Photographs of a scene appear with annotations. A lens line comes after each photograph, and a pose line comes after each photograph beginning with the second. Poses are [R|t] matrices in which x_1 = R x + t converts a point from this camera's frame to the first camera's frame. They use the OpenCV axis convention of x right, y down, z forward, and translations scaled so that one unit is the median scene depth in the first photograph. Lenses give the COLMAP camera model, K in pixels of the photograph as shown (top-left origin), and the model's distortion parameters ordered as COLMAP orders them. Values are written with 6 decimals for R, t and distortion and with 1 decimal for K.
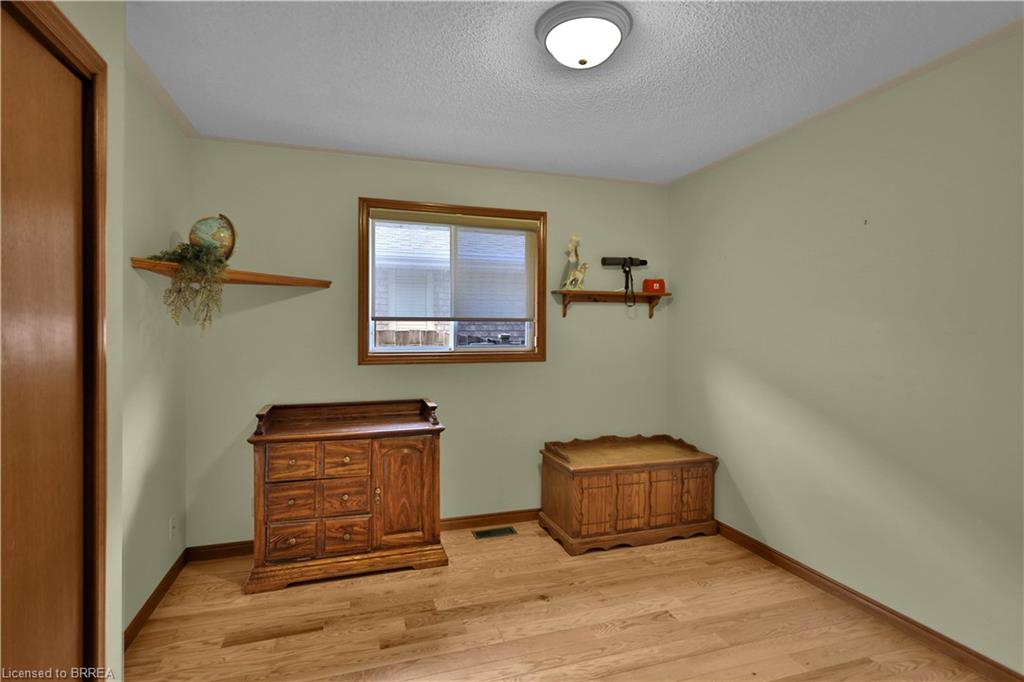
lens RADIAL K [[506.3, 0, 510.7], [0, 506.3, 332.0], [0, 0, 1]] dist [0.002812, -0.000012]
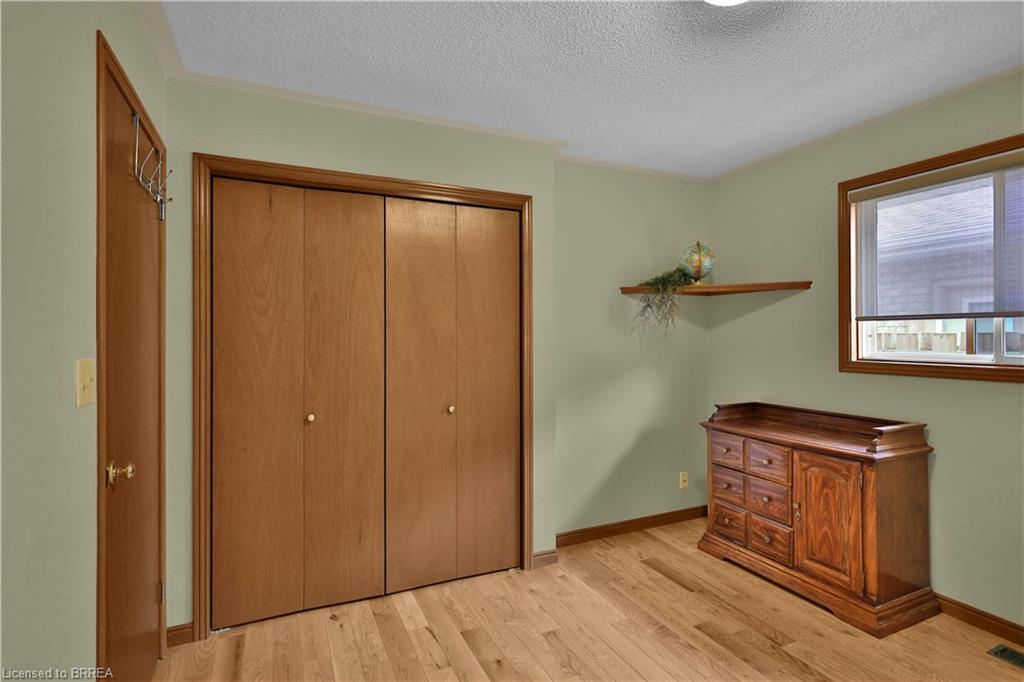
lens RADIAL K [[506.3, 0, 510.6], [0, 506.3, 340.3], [0, 0, 1]] dist [0.002812, -0.000012]
pose [[0.122304, 0.004448, -0.992483, 0.603741], [-0.002810, 0.999988, 0.004135, 0.009345], [0.992489, 0.002284, 0.122315, 0.376407]]
